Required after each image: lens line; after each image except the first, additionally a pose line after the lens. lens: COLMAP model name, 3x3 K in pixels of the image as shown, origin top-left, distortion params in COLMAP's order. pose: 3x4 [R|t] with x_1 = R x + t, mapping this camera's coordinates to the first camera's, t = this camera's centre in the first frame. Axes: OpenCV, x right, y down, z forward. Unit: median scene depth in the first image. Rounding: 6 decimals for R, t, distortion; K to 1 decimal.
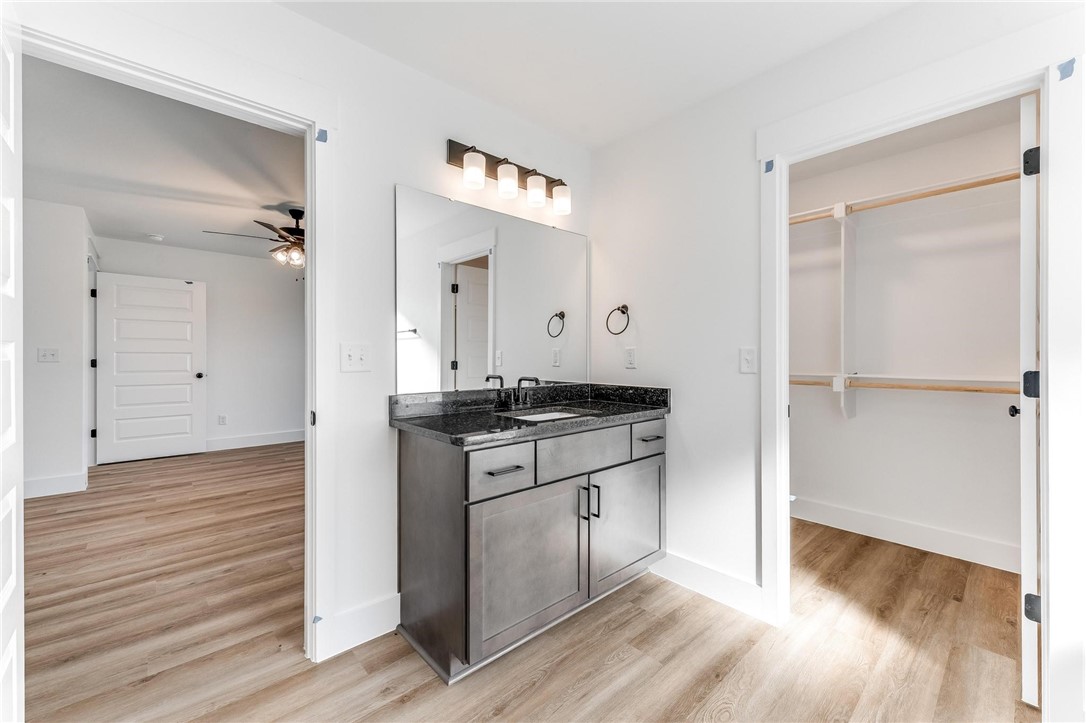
lens RADIAL K [[433.7, 0, 543.6], [0, 433.7, 359.7], [0, 0, 1]] dist [-0.001601, -0.000385]
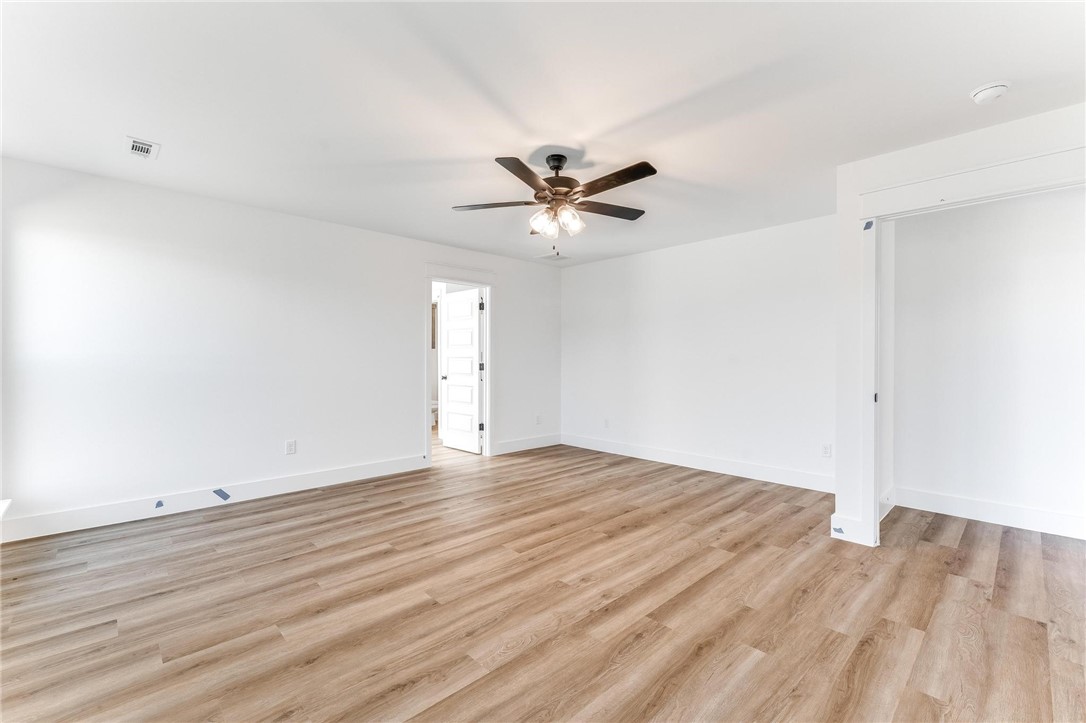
lens RADIAL K [[459.0, 0, 543.0], [0, 459.0, 361.5], [0, 0, 1]] dist [0.002842, 0.000159]
pose [[-0.999771, -0.004023, -0.021026, -0.708545], [-0.004267, 0.999924, 0.011564, -0.019126], [0.020978, 0.011651, -0.999712, 2.346685]]
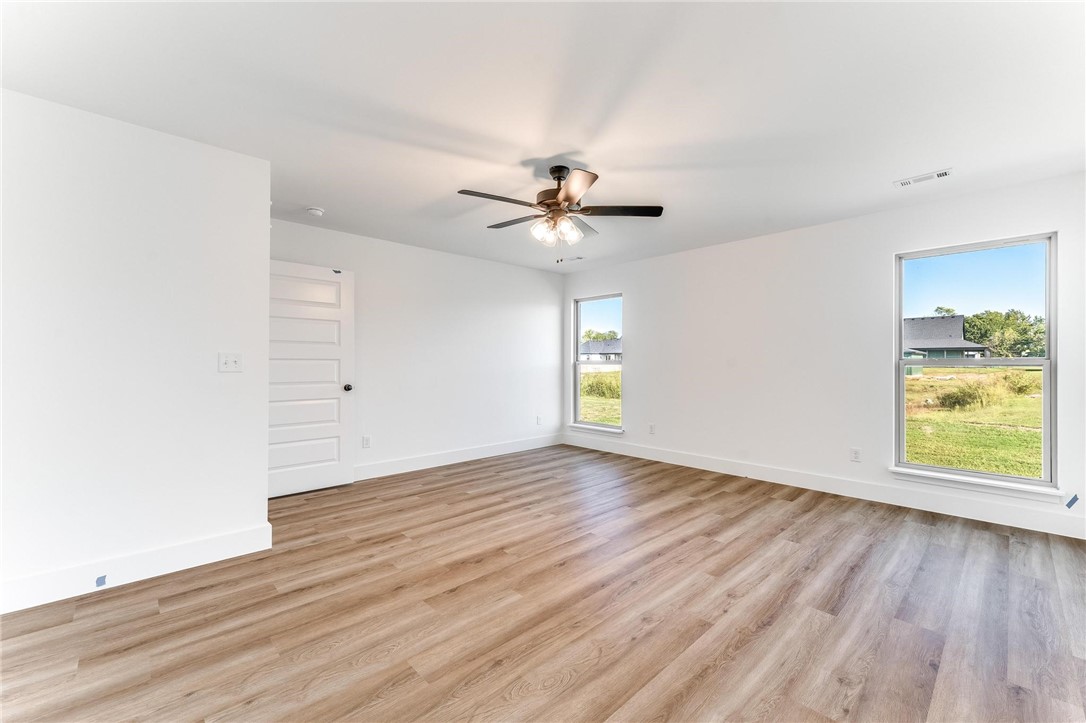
lens RADIAL K [[441.7, 0, 543.0], [0, 441.7, 361.5], [0, 0, 1]] dist [-0.000919, -0.000144]
pose [[0.999855, -0.001801, 0.016907, -0.812516], [0.001990, 0.999936, -0.011178, -0.003933], [-0.016886, 0.011210, 0.999795, 0.325632]]
